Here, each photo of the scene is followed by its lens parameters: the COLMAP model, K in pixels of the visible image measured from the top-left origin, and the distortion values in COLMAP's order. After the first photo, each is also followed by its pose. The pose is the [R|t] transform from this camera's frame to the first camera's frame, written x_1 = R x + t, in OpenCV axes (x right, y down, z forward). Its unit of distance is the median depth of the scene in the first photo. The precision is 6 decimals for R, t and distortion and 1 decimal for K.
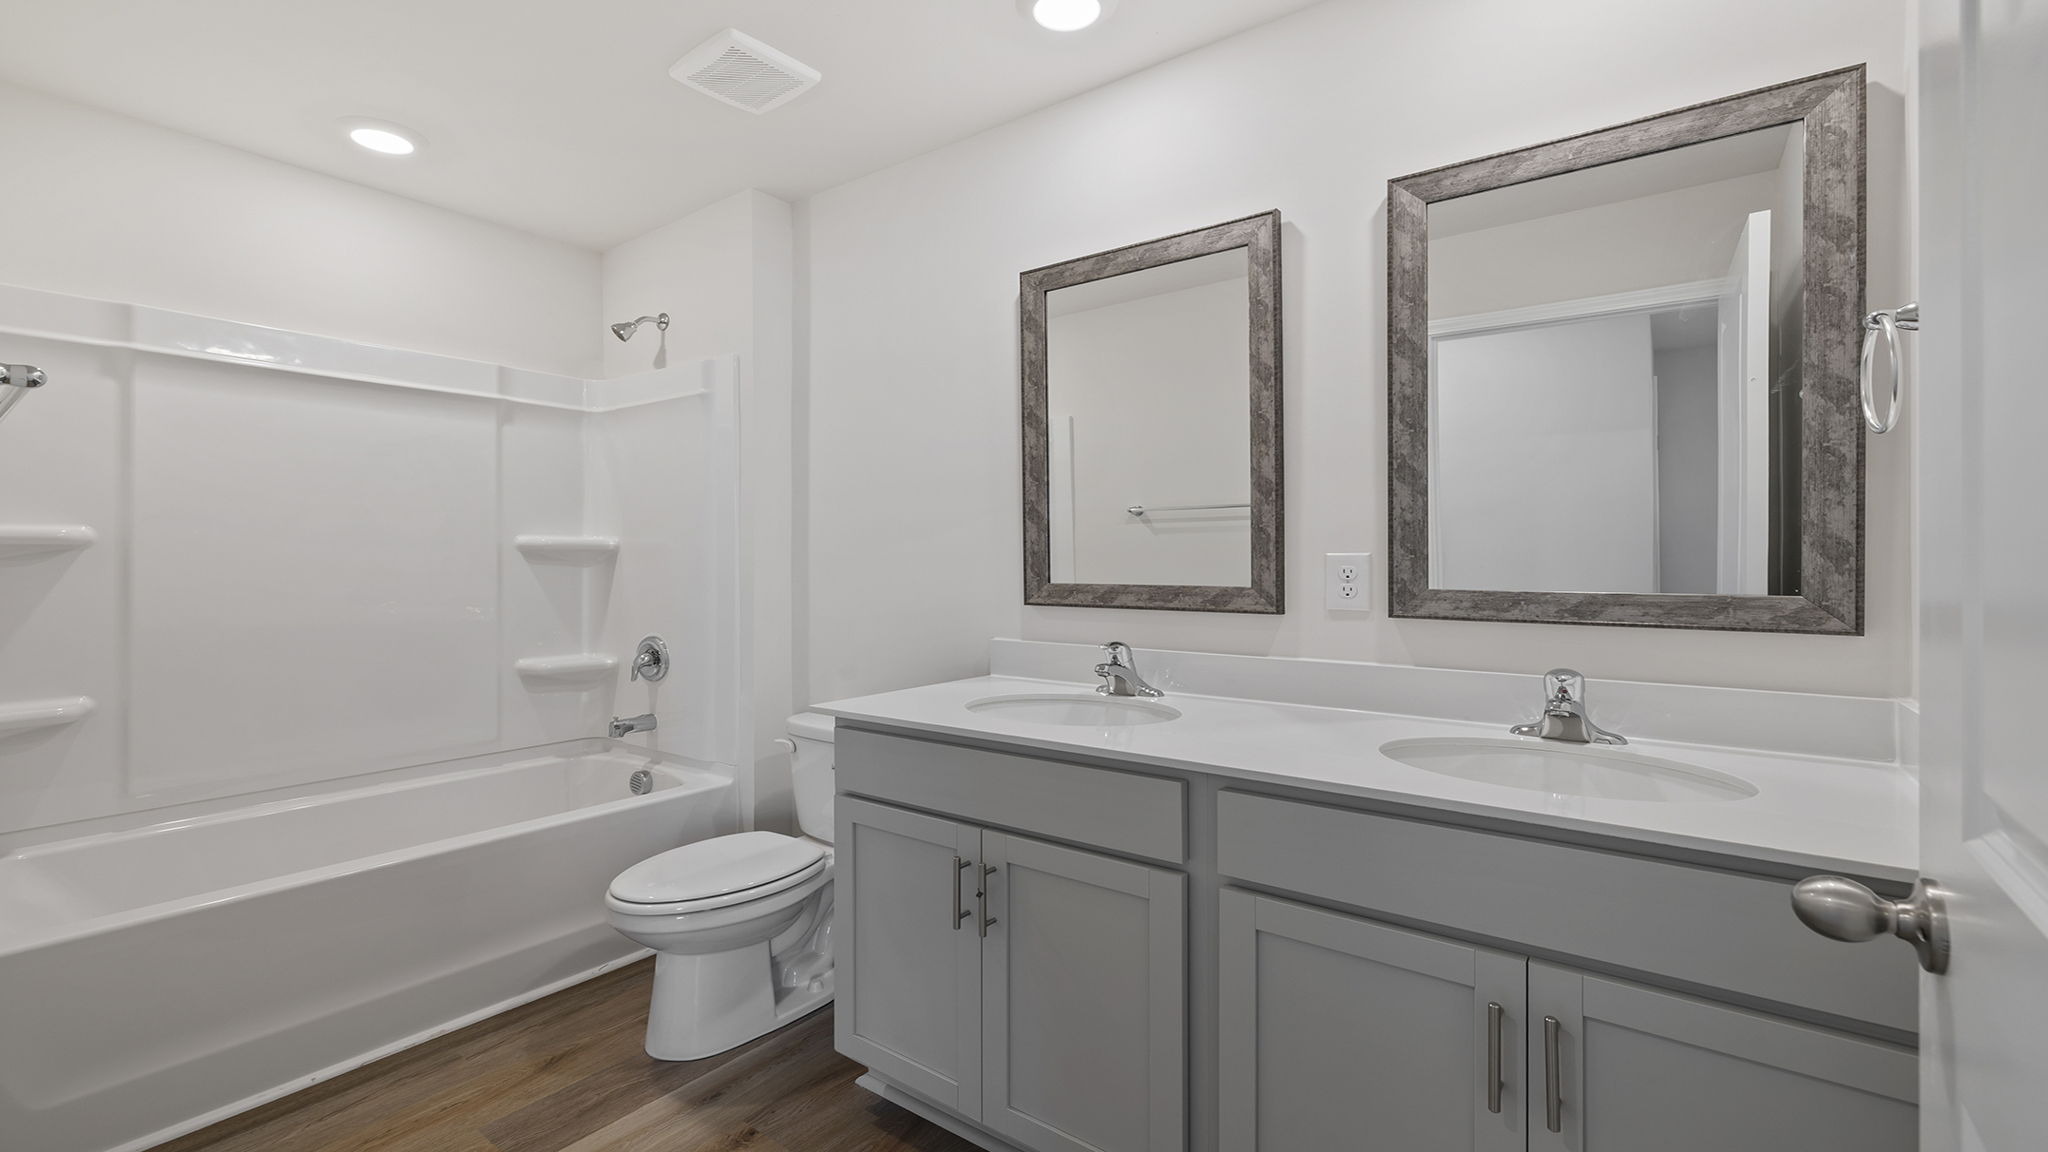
lens RADIAL K [[884.2, 0, 1006.3], [0, 884.2, 564.4], [0, 0, 1]] dist [0.000946, -0.000156]
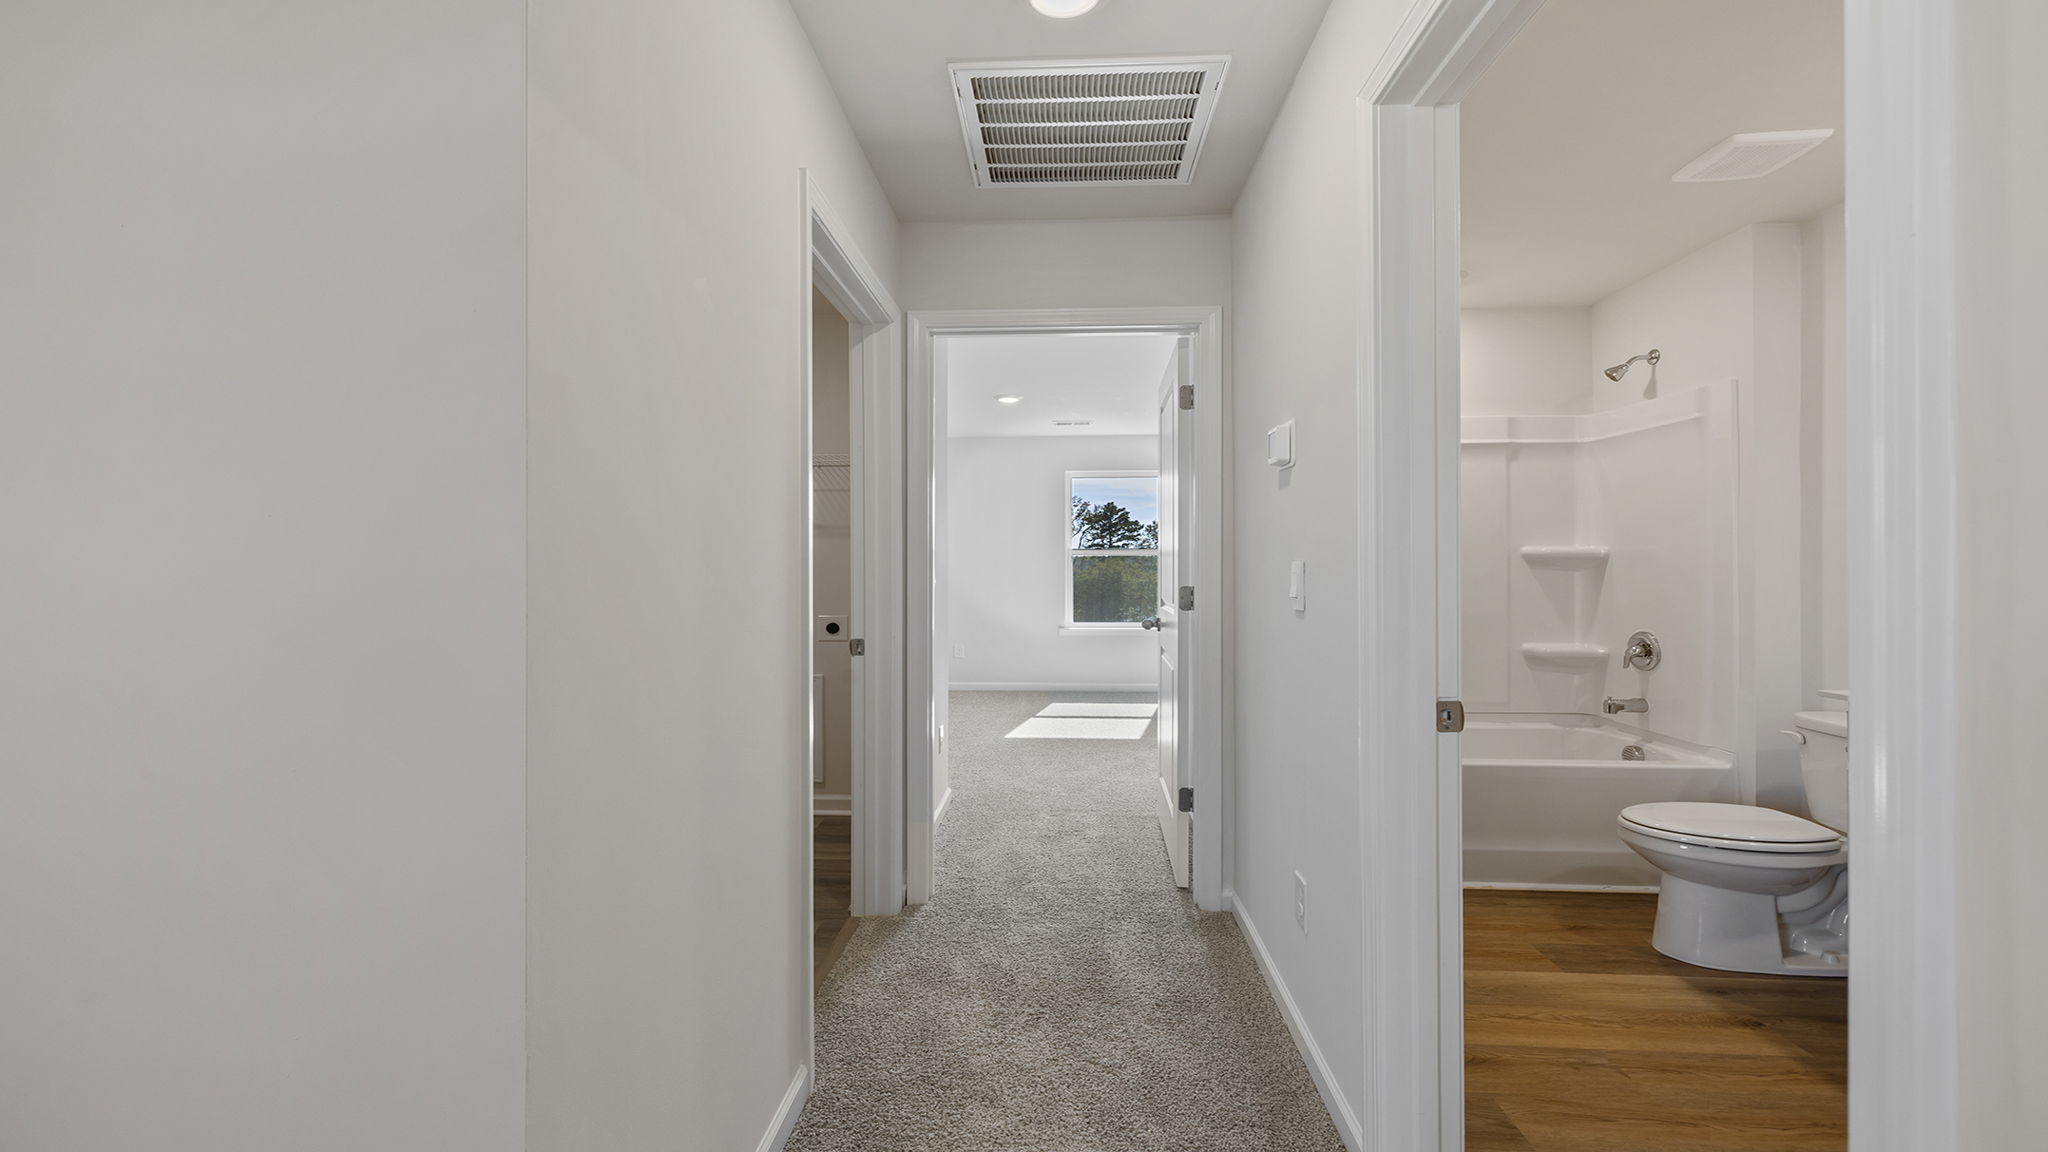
lens RADIAL K [[884.2, 0, 1006.3], [0, 884.2, 564.4], [0, 0, 1]] dist [0.000946, -0.000156]
pose [[0.563667, -0.002451, -0.825999, 0.088495], [-0.001559, 0.999991, -0.004031, -0.000624], [0.826001, 0.003560, 0.563657, -0.351660]]
